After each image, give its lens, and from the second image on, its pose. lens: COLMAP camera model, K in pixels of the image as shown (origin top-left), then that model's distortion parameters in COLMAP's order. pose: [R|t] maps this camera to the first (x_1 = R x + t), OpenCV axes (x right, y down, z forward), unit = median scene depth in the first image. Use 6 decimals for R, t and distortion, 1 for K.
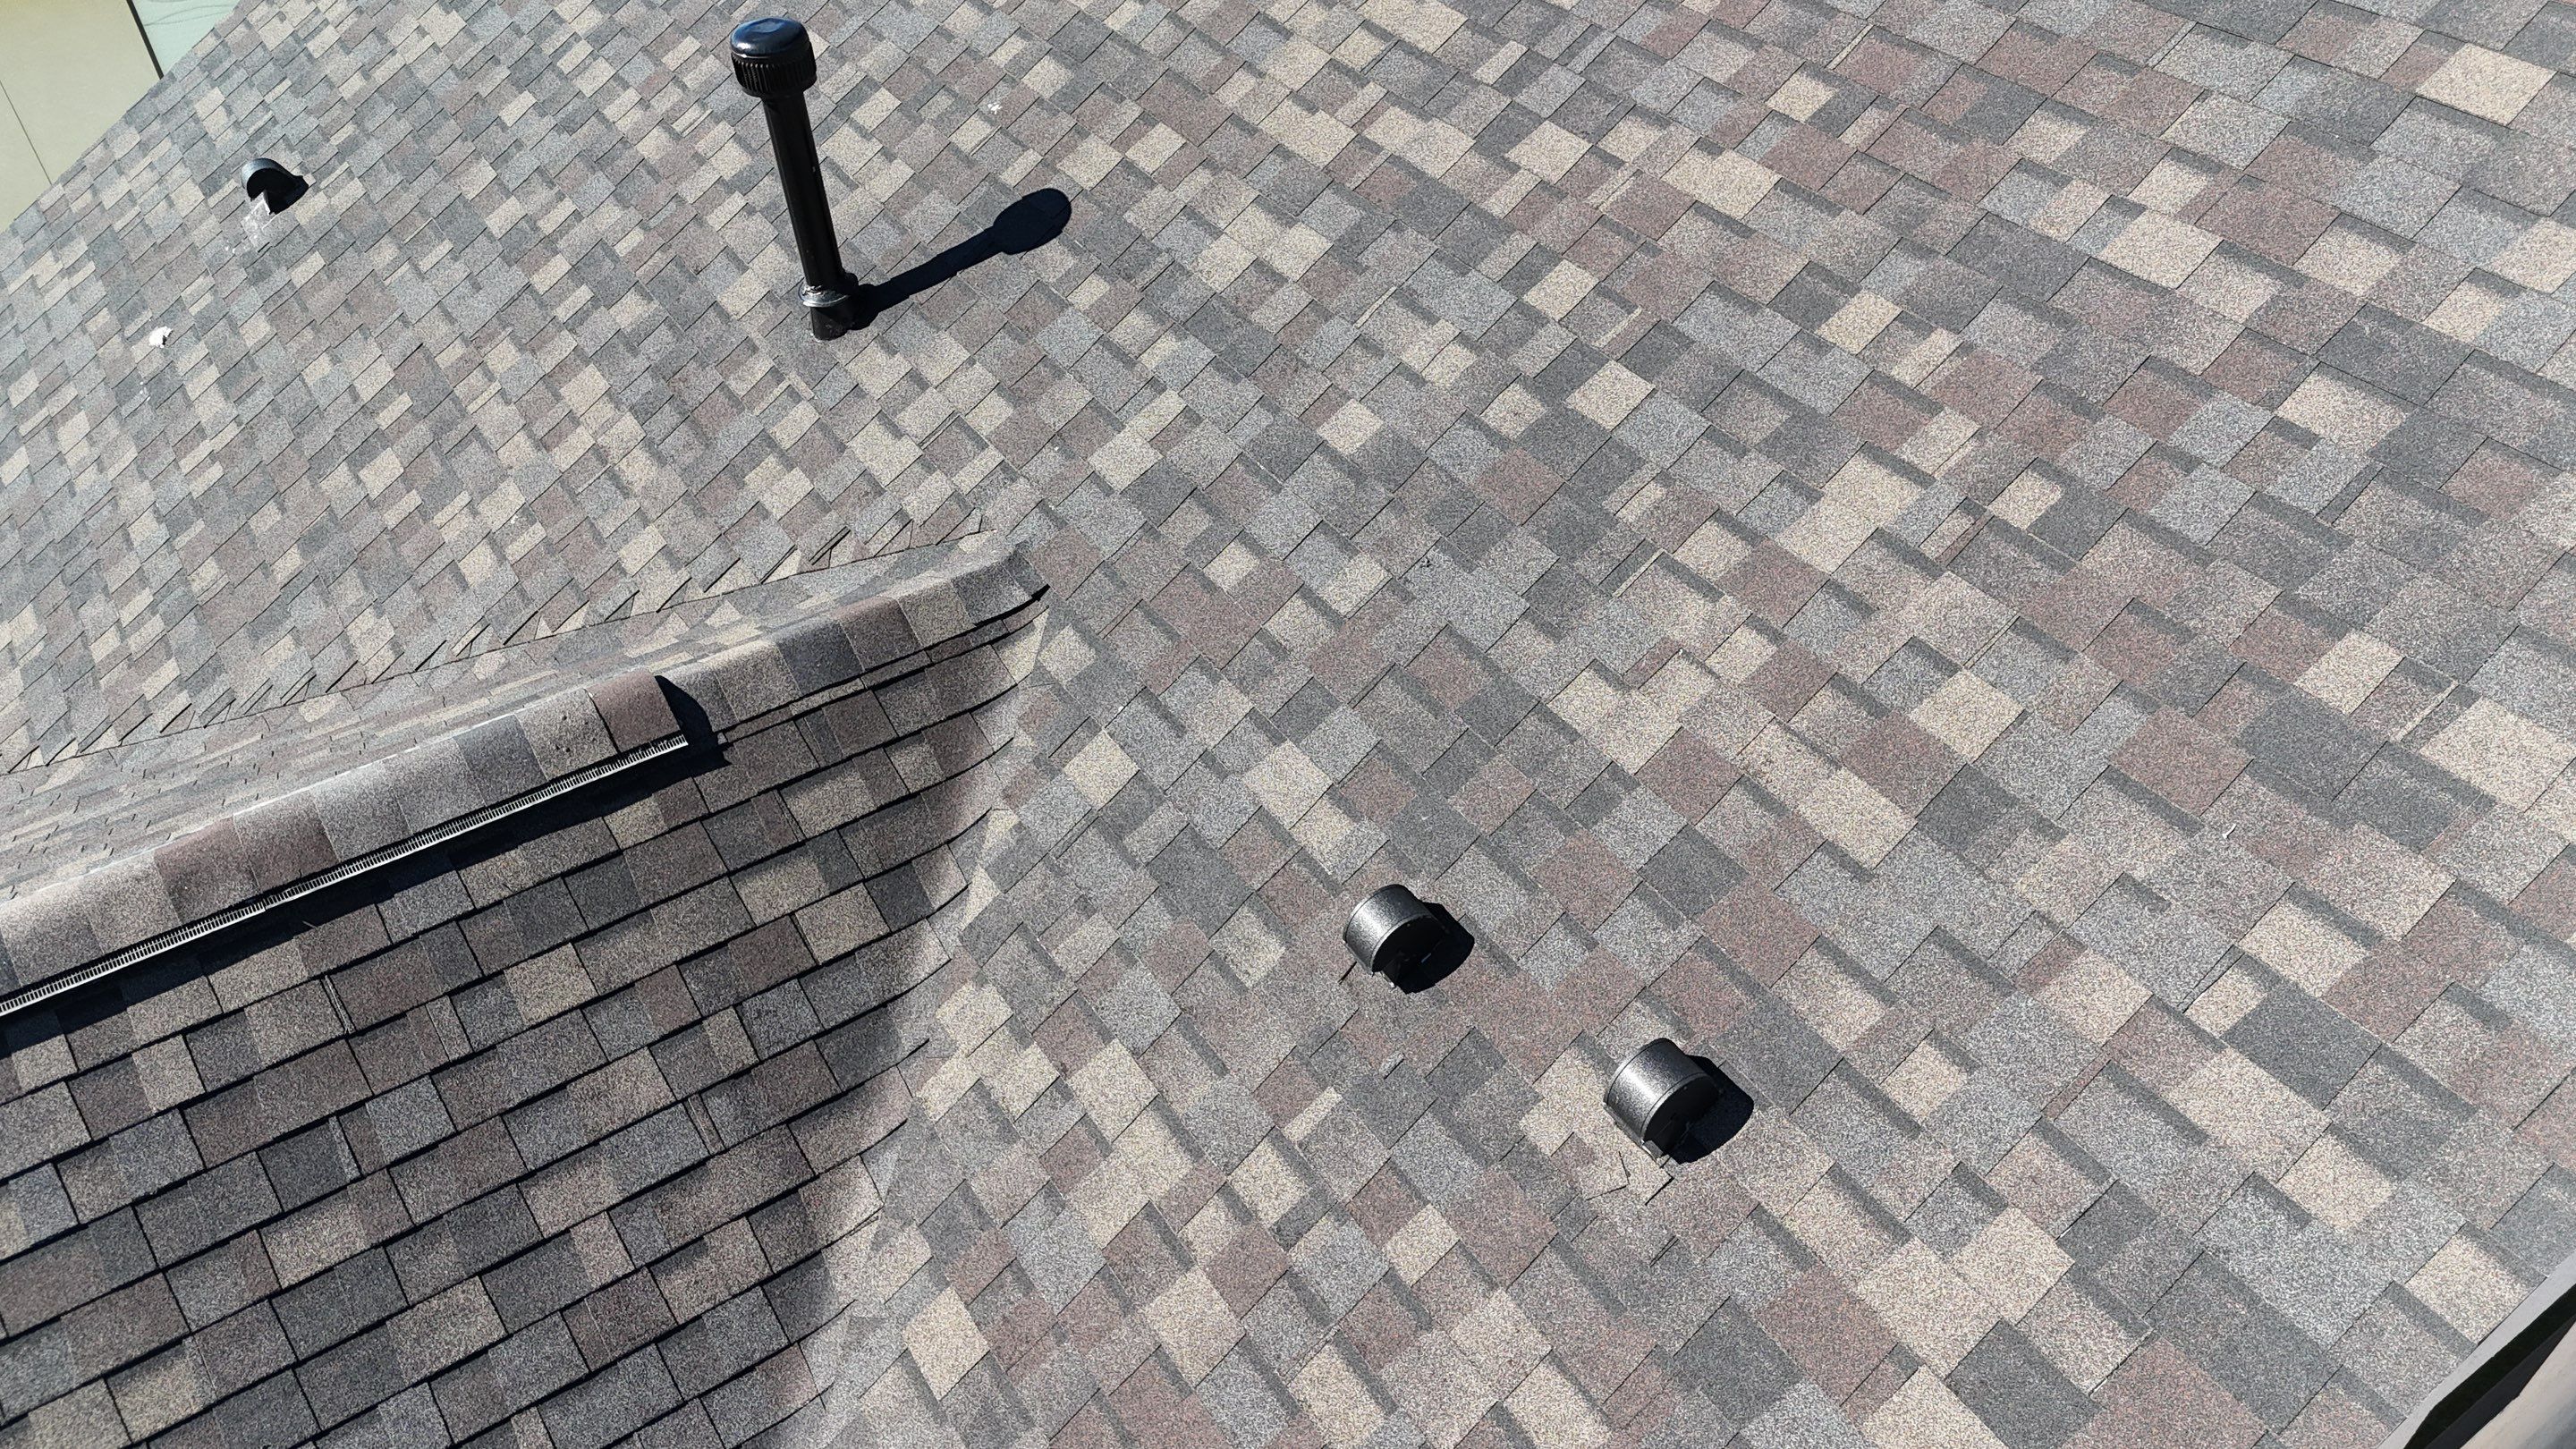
lens RADIAL K [[1893.3, 0, 1290.6], [0, 1893.3, 715.9], [0, 0, 1]] dist [0.108354, -0.157272]
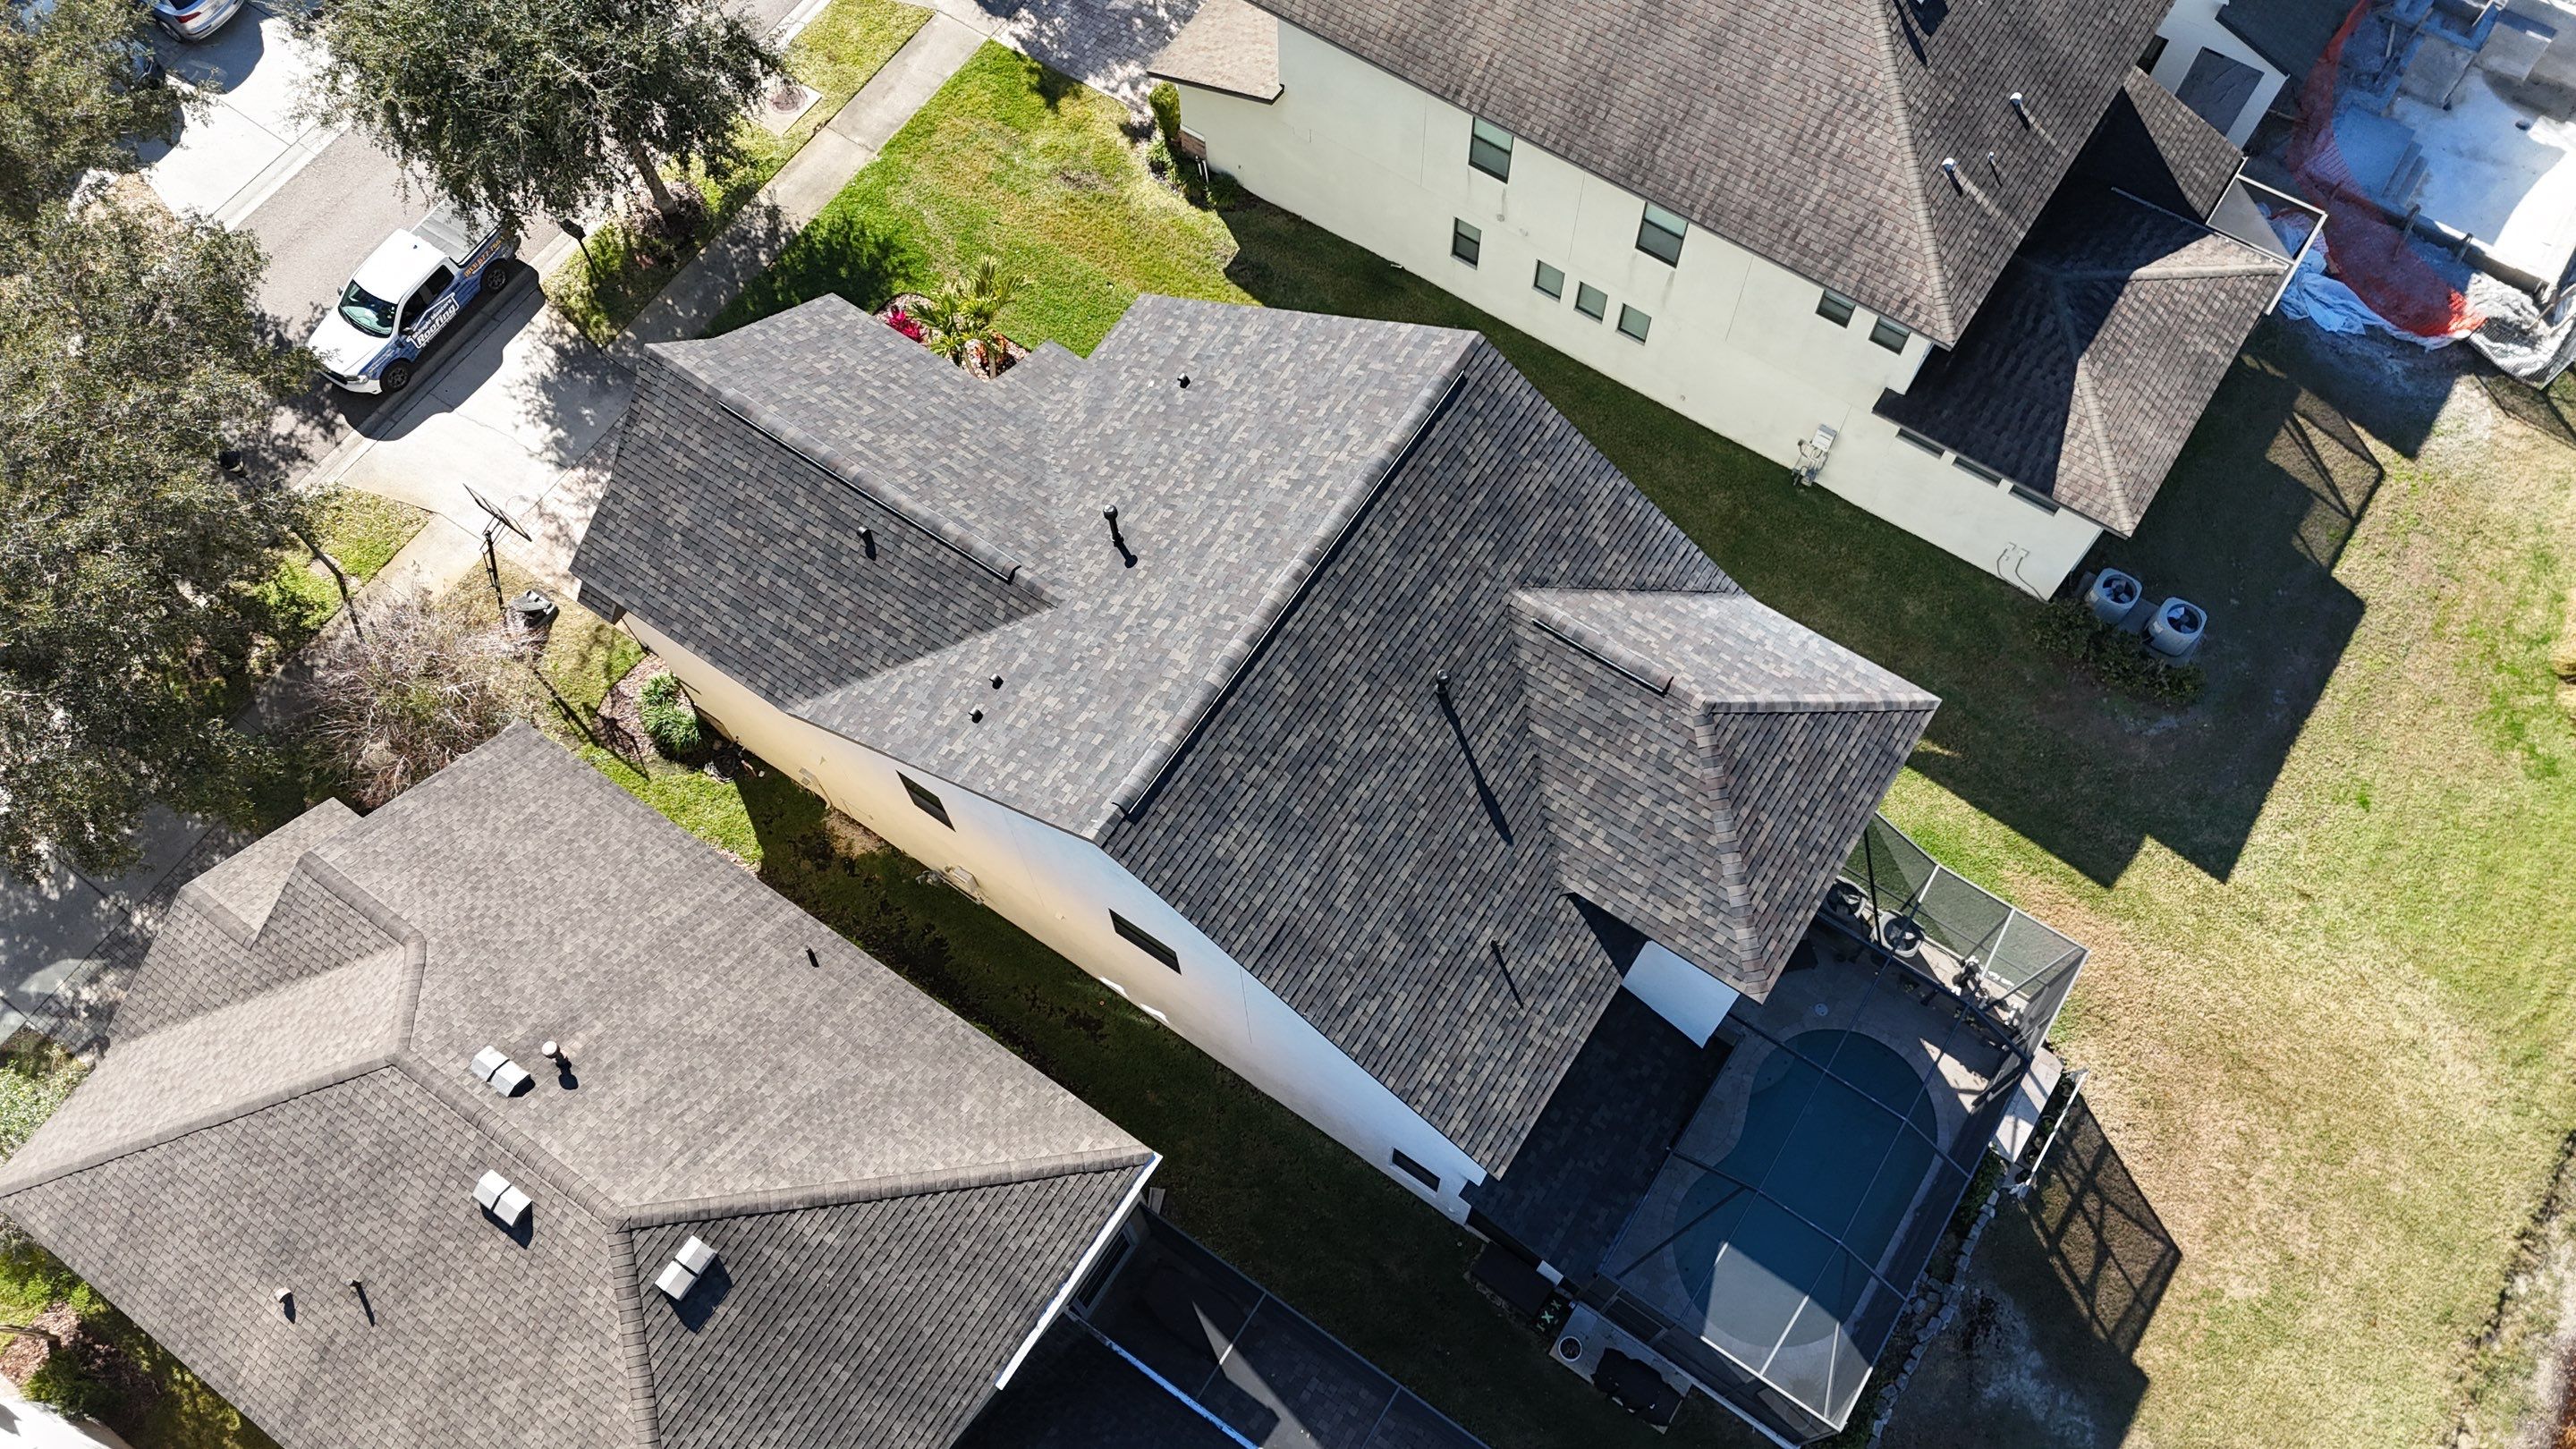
lens RADIAL K [[1893.3, 0, 1290.6], [0, 1893.3, 715.9], [0, 0, 1]] dist [0.108354, -0.157272]
pose [[0.382090, 0.845725, -0.372499, 3.177116], [-0.603844, 0.533617, 0.592137, -4.610222], [0.699557, -0.001319, 0.714576, -3.296894]]
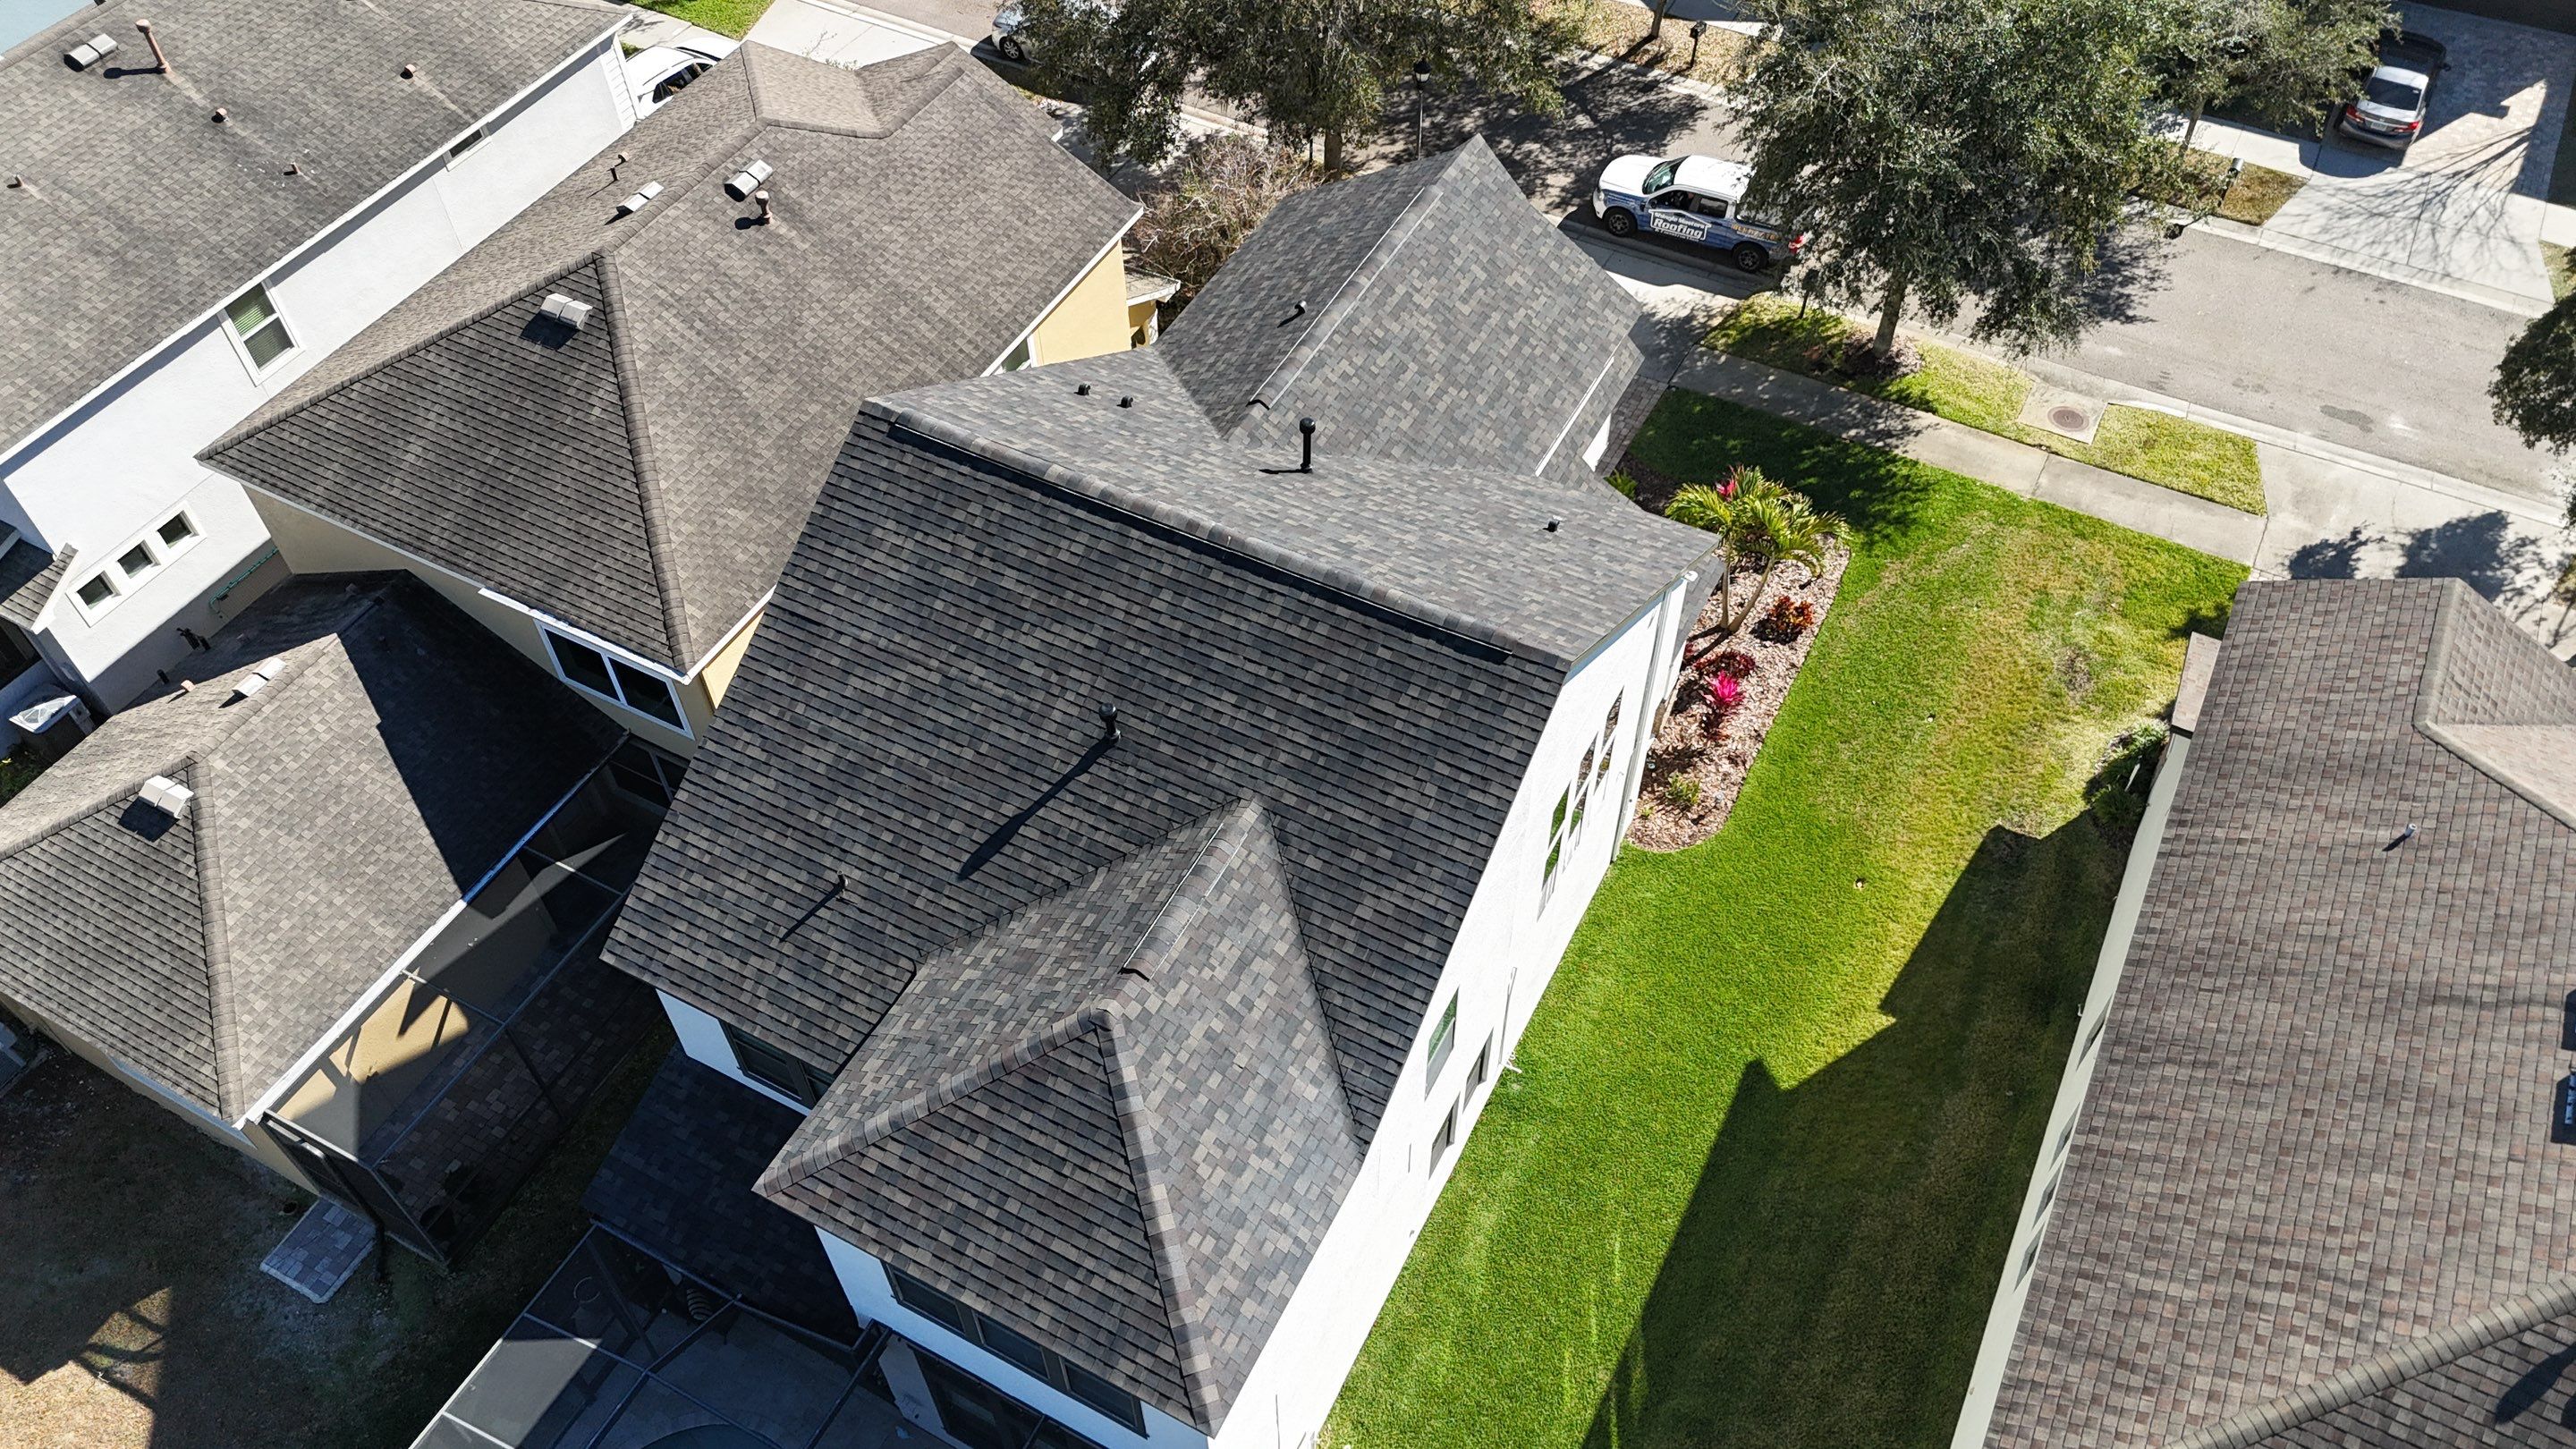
lens RADIAL K [[1895.2, 0, 1288.0], [0, 1895.2, 724.5], [0, 0, 1]] dist [0.072765, -0.058954]
pose [[-0.879048, 0.386832, -0.278632, 1.854389], [-0.289268, 0.031777, 0.956721, -6.400389], [0.378944, 0.921603, 0.083964, 1.619511]]
